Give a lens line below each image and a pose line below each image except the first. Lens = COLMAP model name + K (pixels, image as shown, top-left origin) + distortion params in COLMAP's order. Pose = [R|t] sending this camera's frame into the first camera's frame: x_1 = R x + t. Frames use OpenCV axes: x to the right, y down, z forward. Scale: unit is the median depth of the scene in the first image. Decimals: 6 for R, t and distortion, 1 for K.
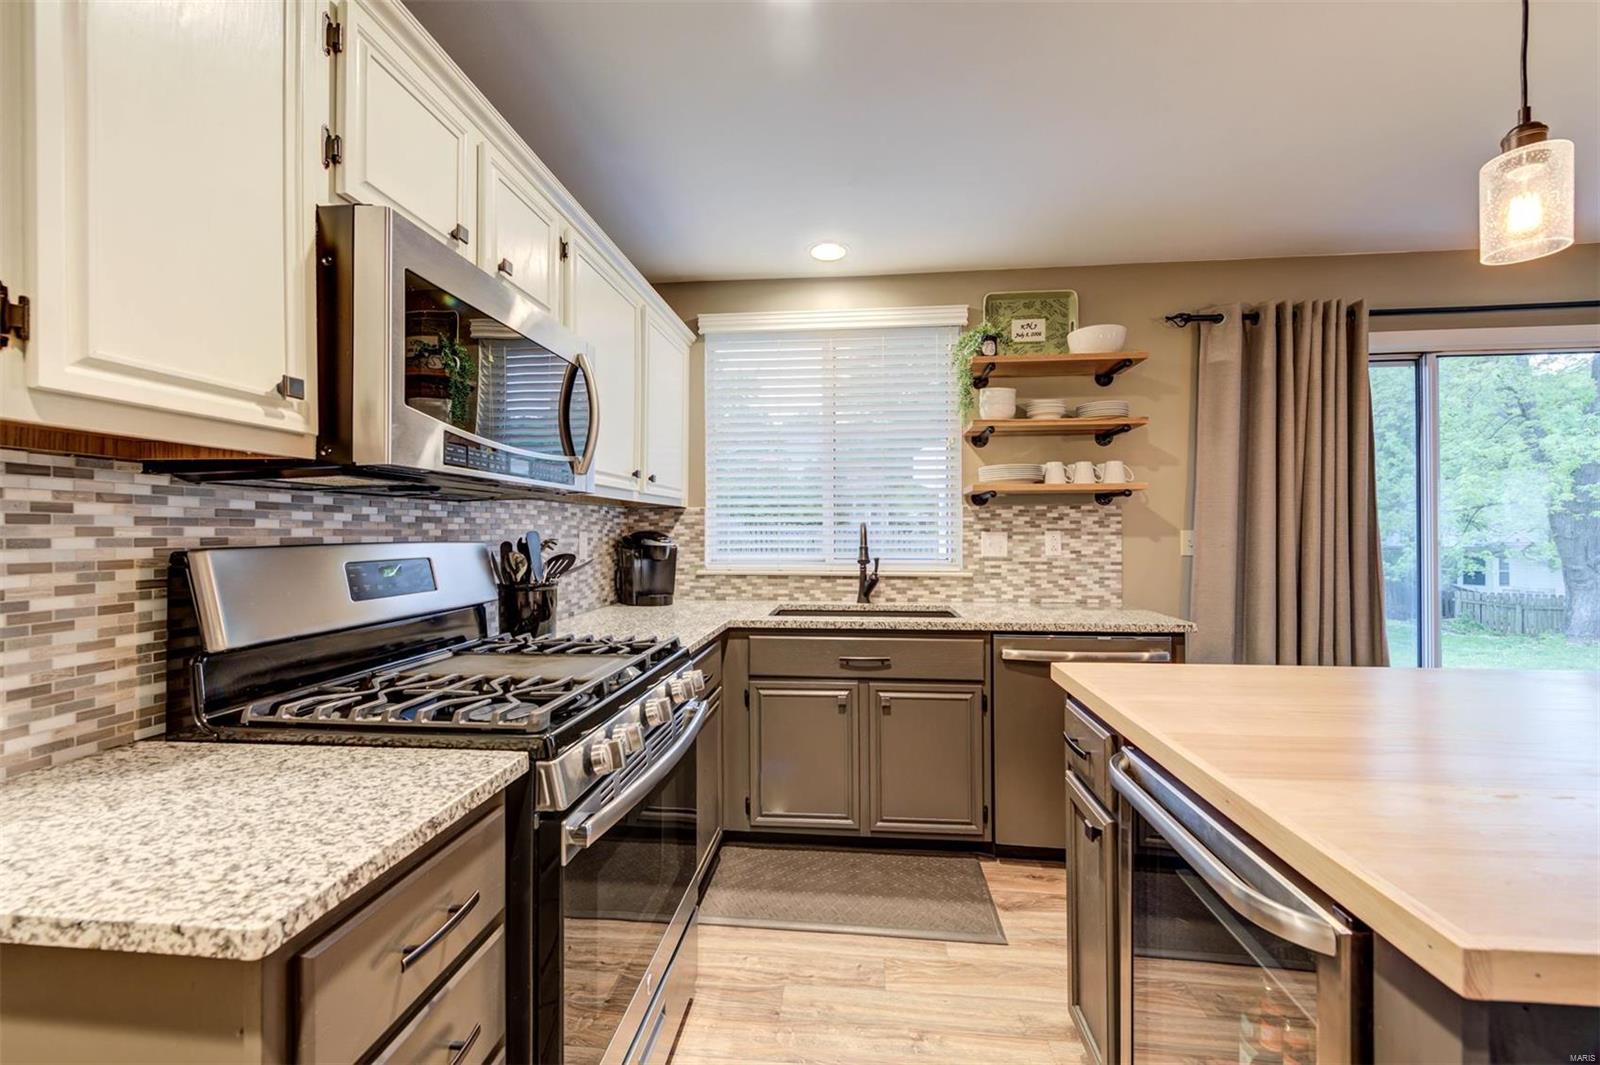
lens RADIAL K [[628.5, 0, 800.0], [0, 628.5, 532.3], [0, 0, 1]] dist [0.002107, -0.000633]
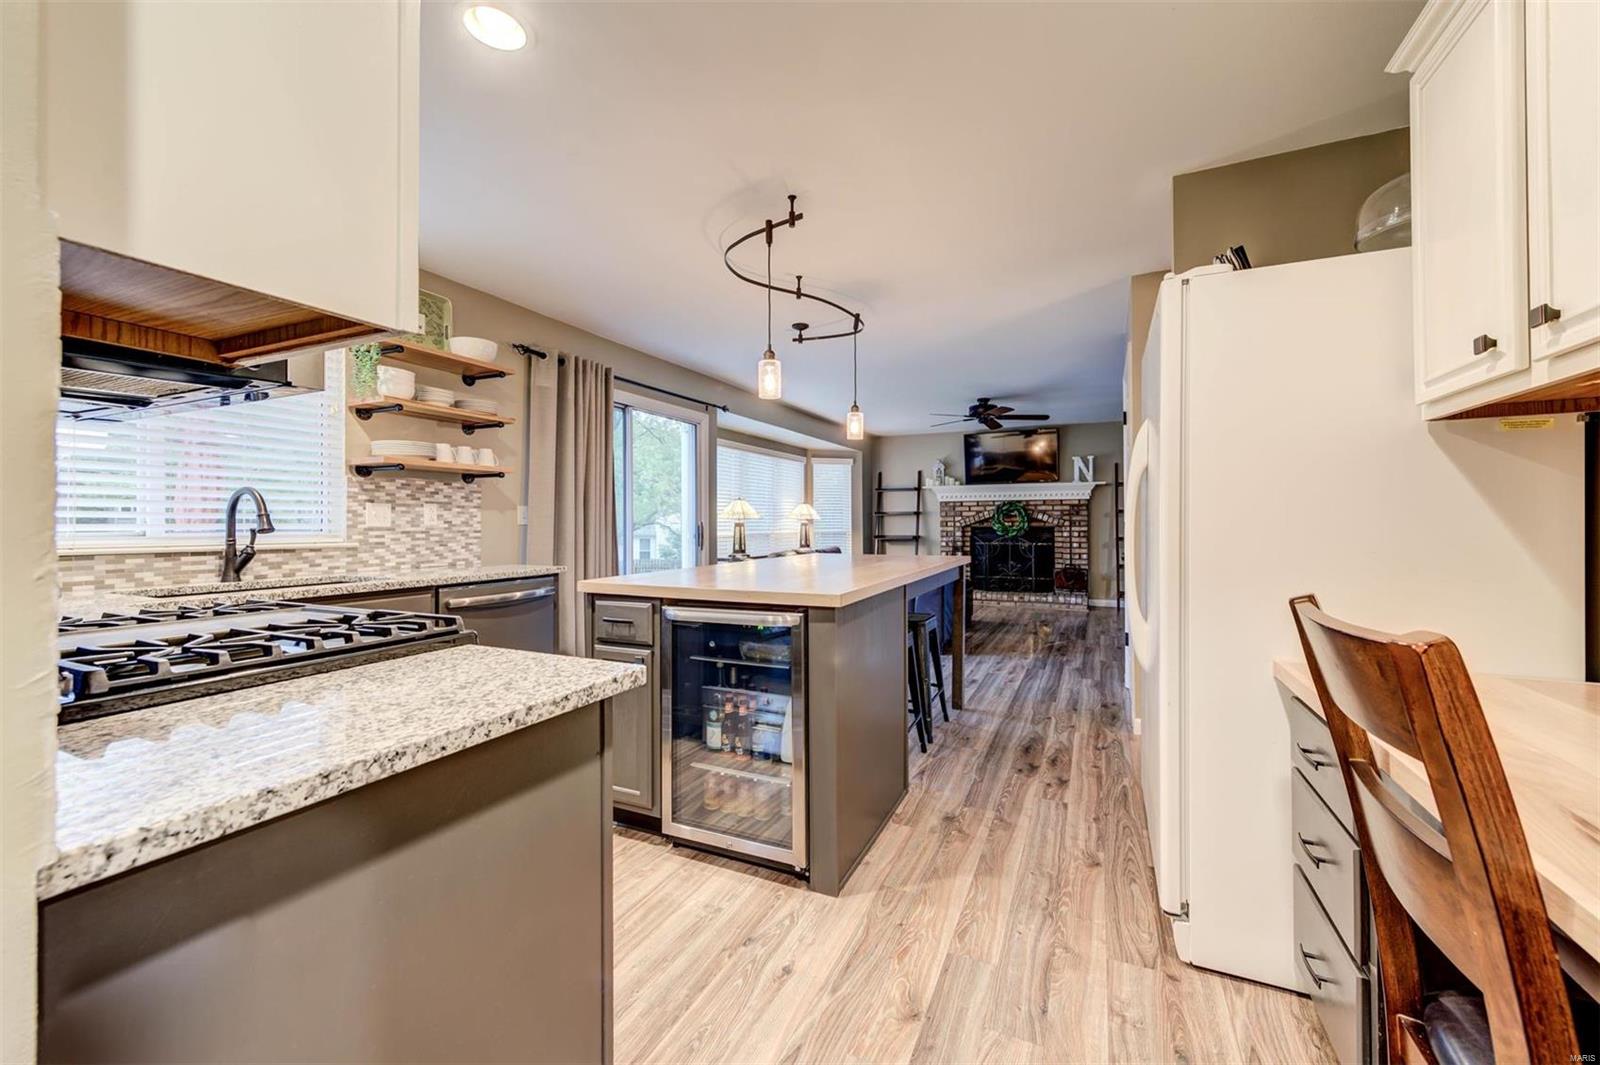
lens RADIAL K [[628.5, 0, 813.3], [0, 628.5, 516.4], [0, 0, 1]] dist [0.002107, -0.000633]
pose [[0.318349, 0.009257, 0.947929, -0.454047], [0.002546, 0.999940, -0.010620, 0.034769], [-0.947970, 0.005794, 0.318306, -0.017199]]
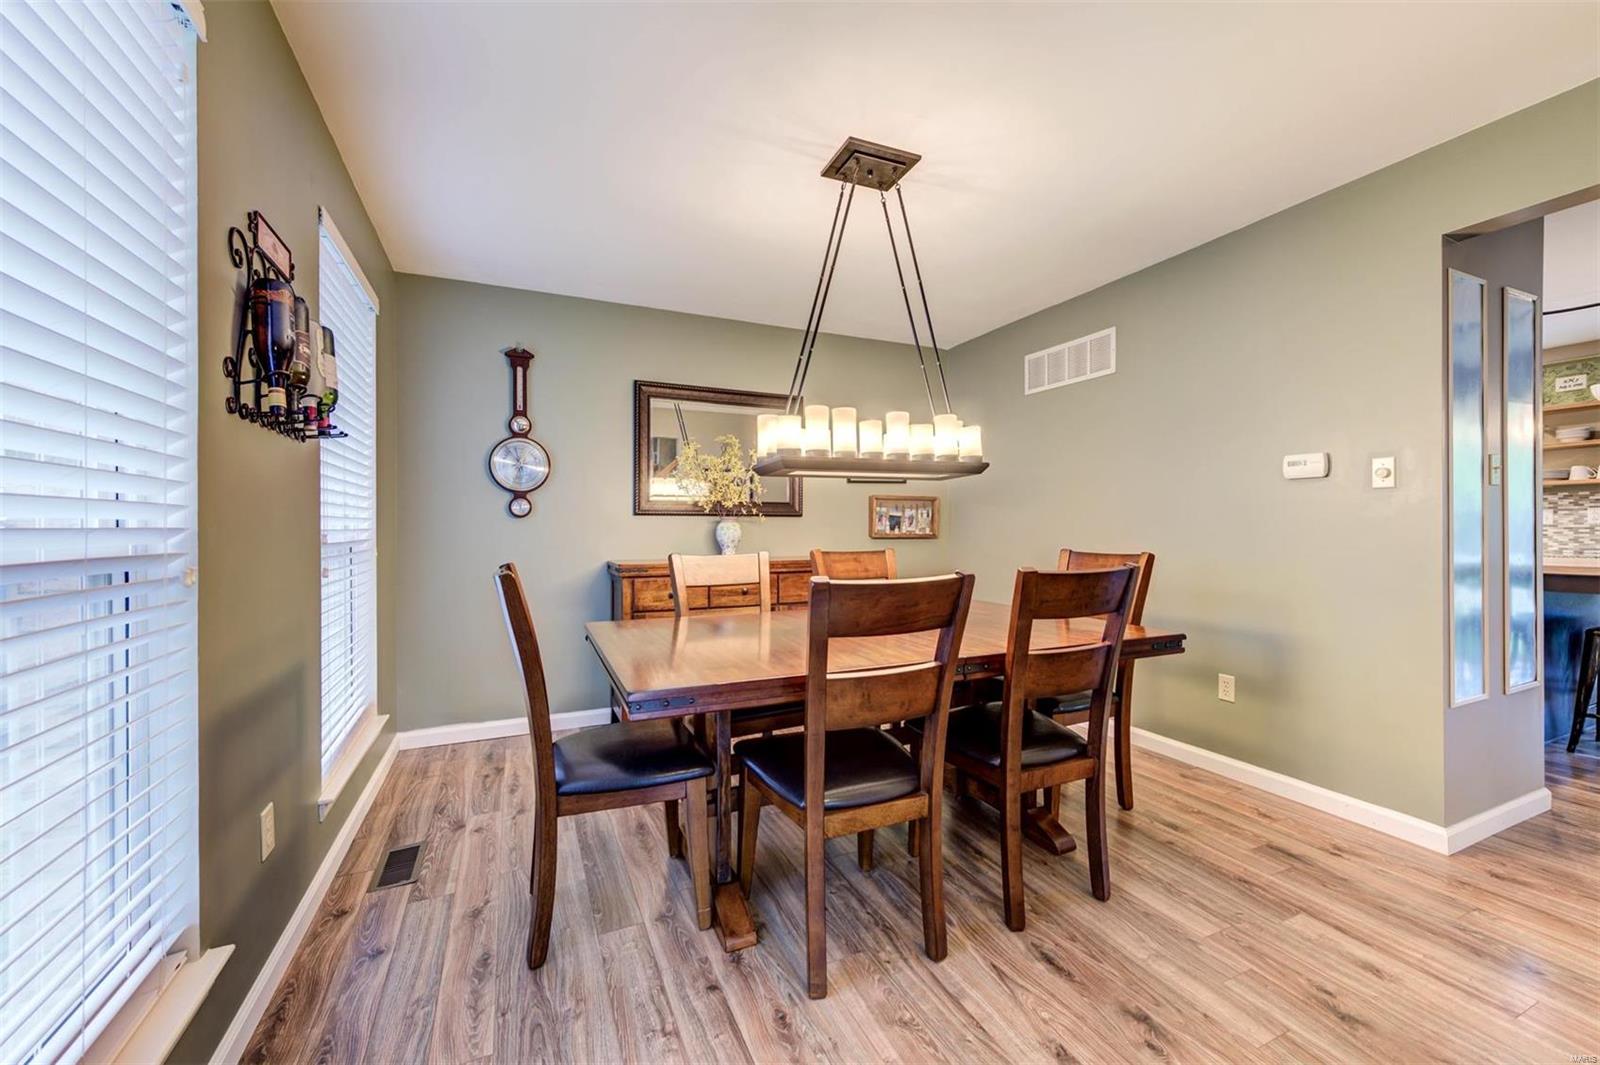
lens RADIAL K [[628.5, 0, 792.6], [0, 628.5, 524.0], [0, 0, 1]] dist [0.002107, -0.000633]
pose [[0.496429, -0.002054, -0.868075, 0.770972], [0.002008, 0.999997, -0.001218, 0.036524], [0.868075, -0.001138, 0.496431, -1.524039]]
